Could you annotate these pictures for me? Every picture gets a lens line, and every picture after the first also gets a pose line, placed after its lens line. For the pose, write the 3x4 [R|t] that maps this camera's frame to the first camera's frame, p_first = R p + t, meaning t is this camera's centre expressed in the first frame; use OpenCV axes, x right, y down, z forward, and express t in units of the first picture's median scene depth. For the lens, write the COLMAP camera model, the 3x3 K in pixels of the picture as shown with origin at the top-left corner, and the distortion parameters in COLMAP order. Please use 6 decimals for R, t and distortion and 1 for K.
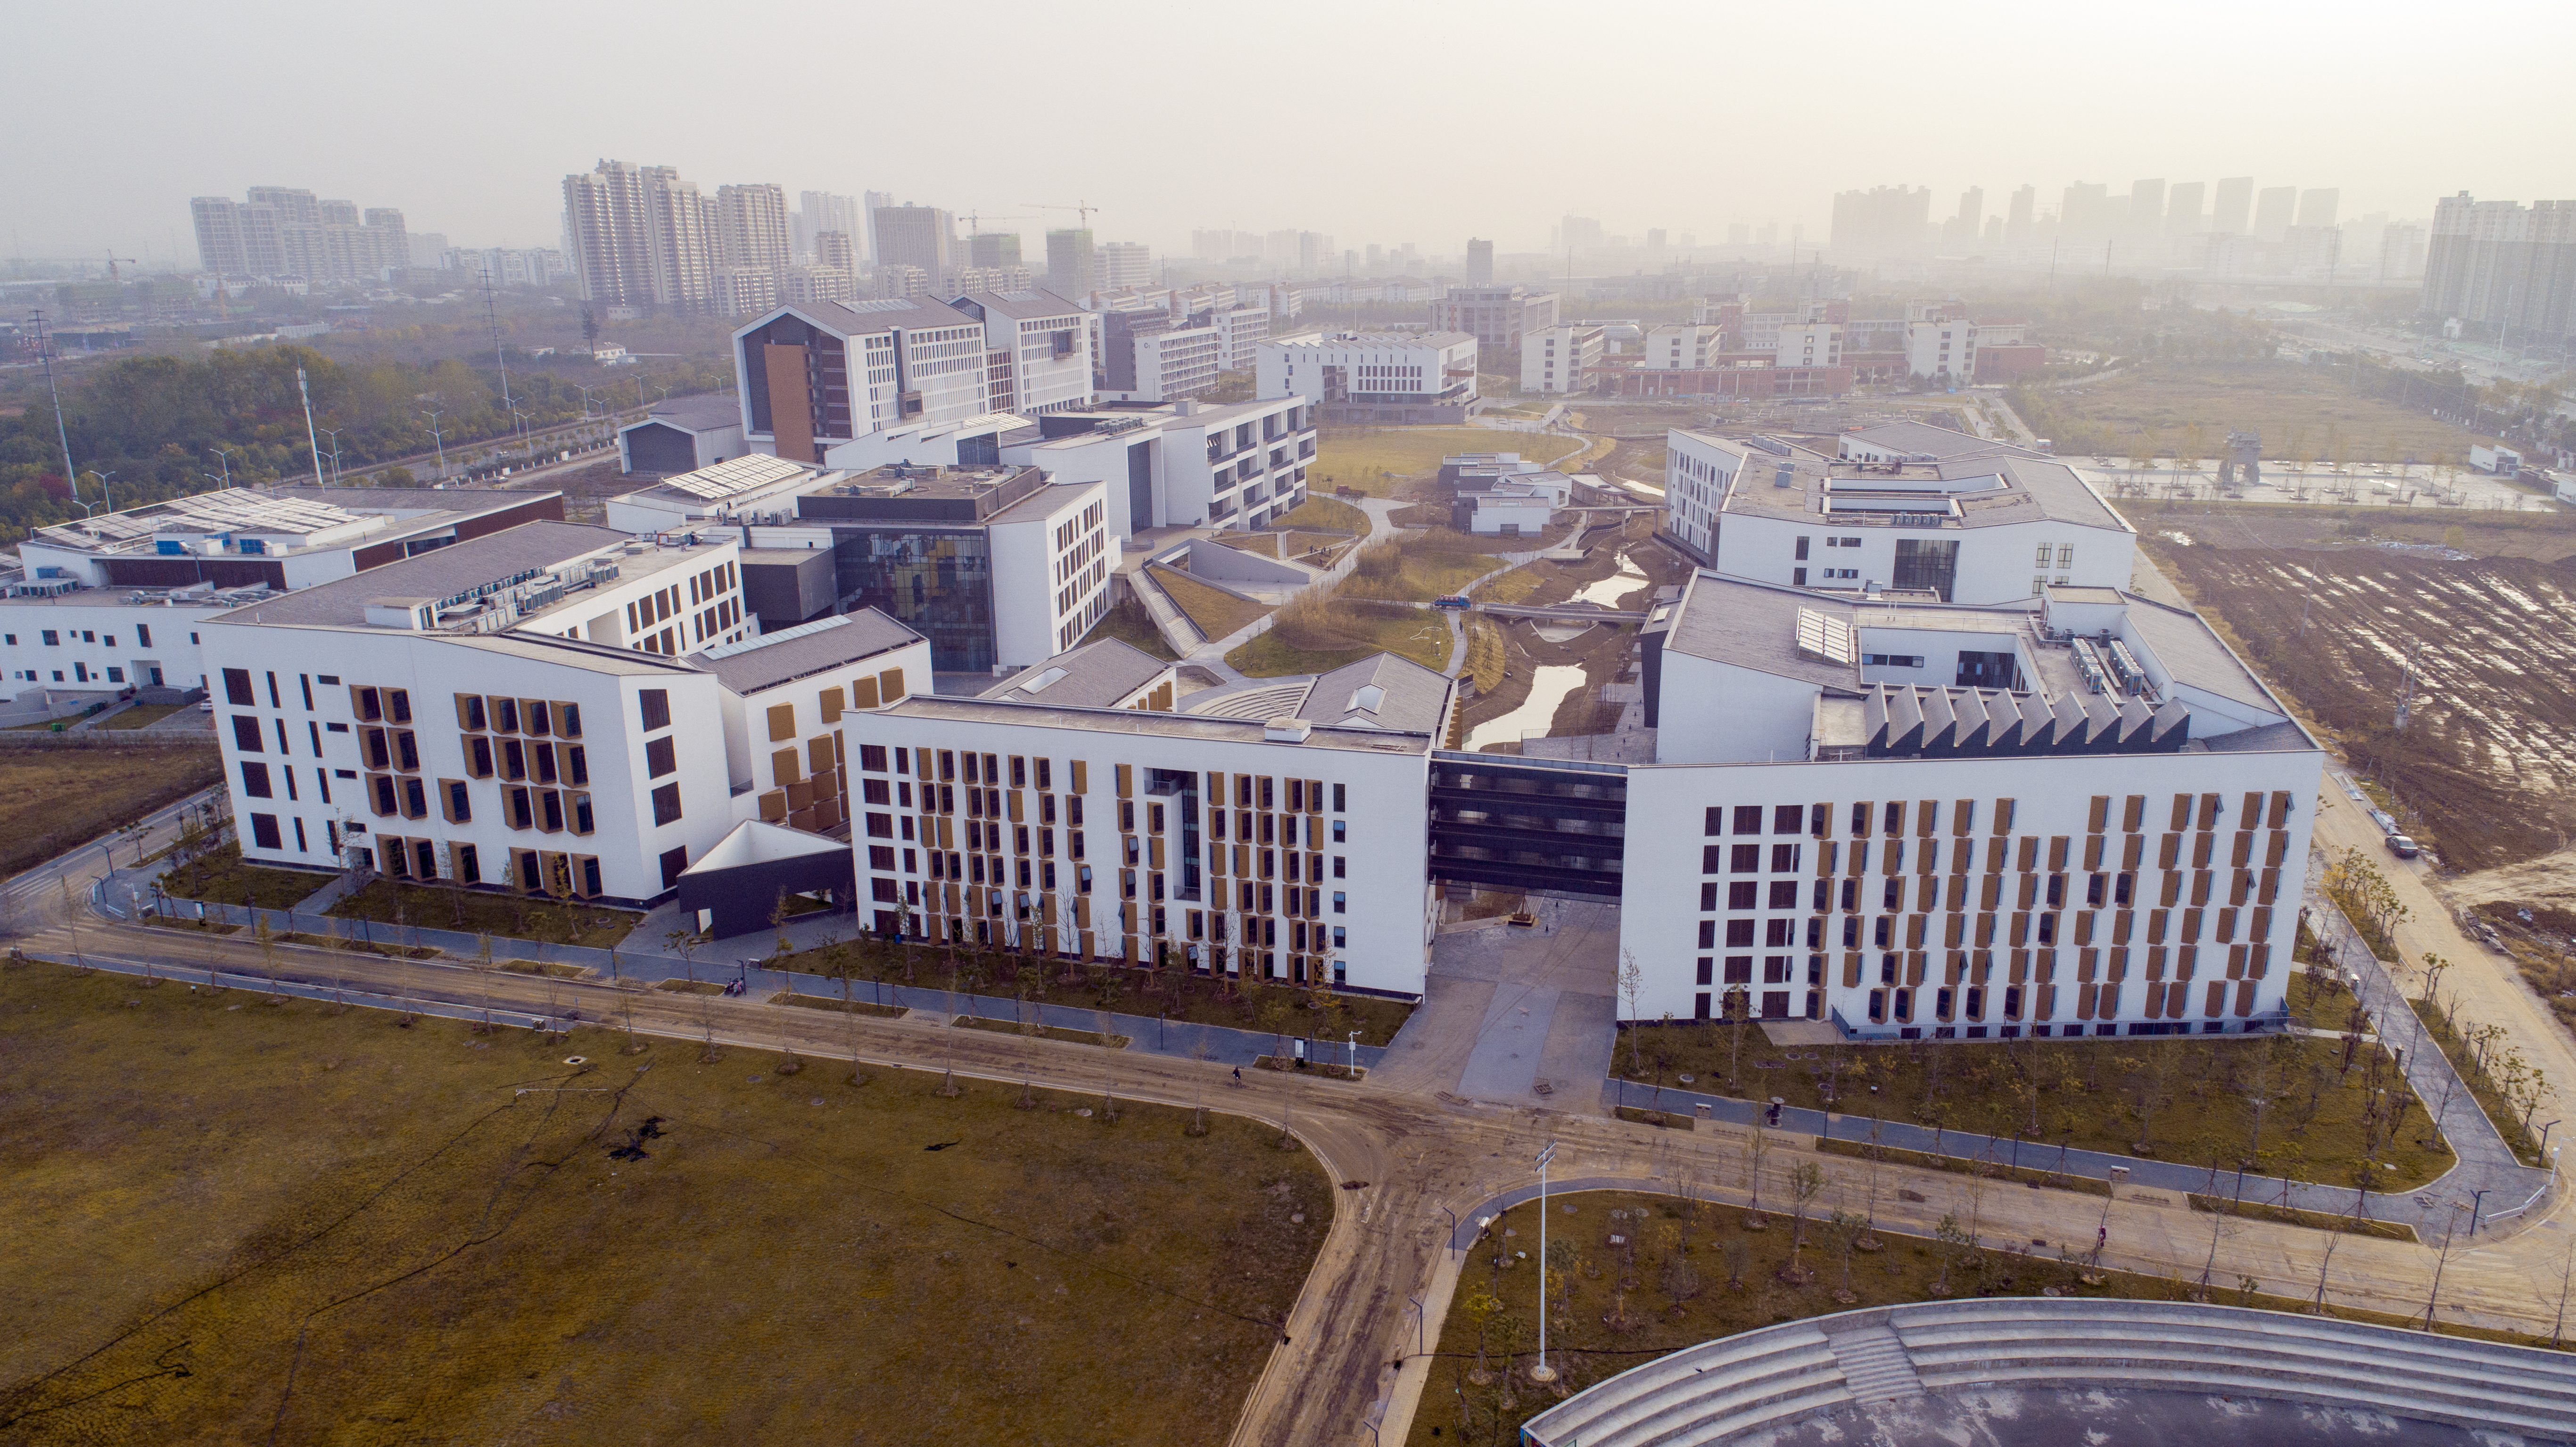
lens RADIAL K [[1681.6, 0, 1298.7], [0, 1681.6, 727.1], [0, 0, 1]] dist [0.170581, -0.168407]
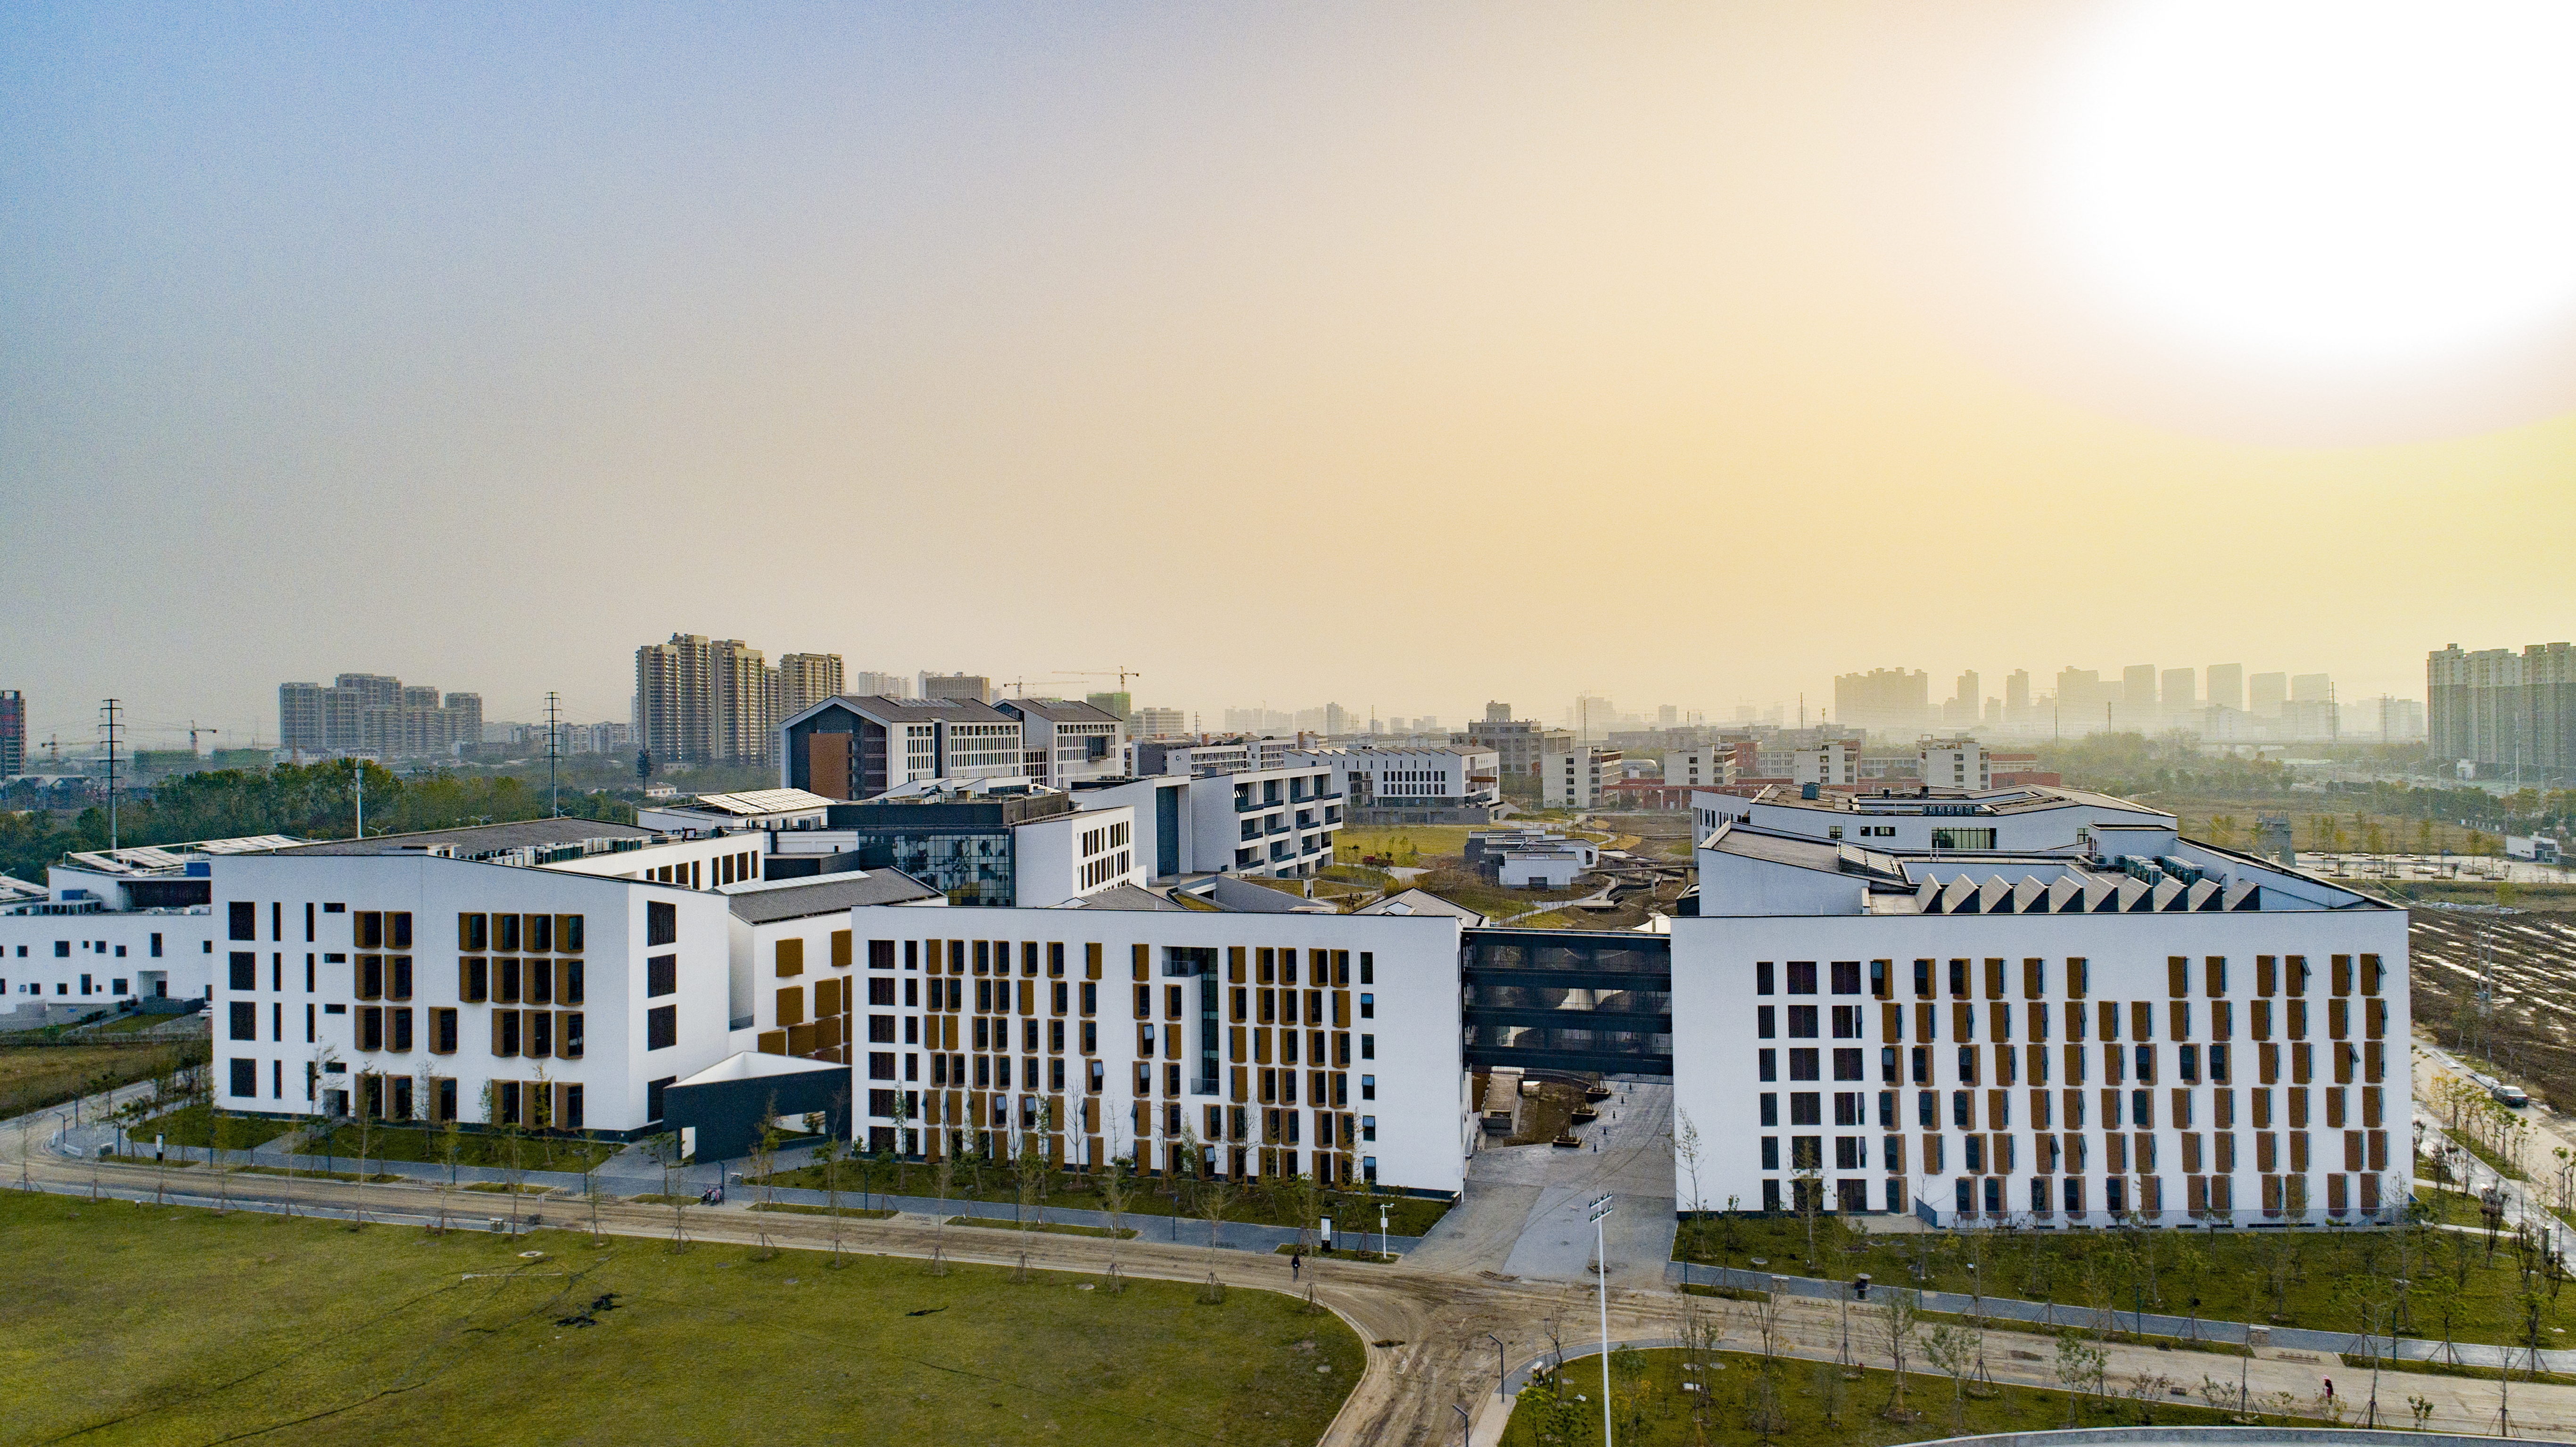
lens RADIAL K [[1681.6, 0, 1298.7], [0, 1681.6, 727.1], [0, 0, 1]] dist [0.170581, -0.168407]
pose [[0.999857, -0.004702, -0.016219, 0.001756], [-0.000008, 0.960321, -0.278897, 0.163670], [0.016887, 0.278858, 0.960184, 0.044540]]
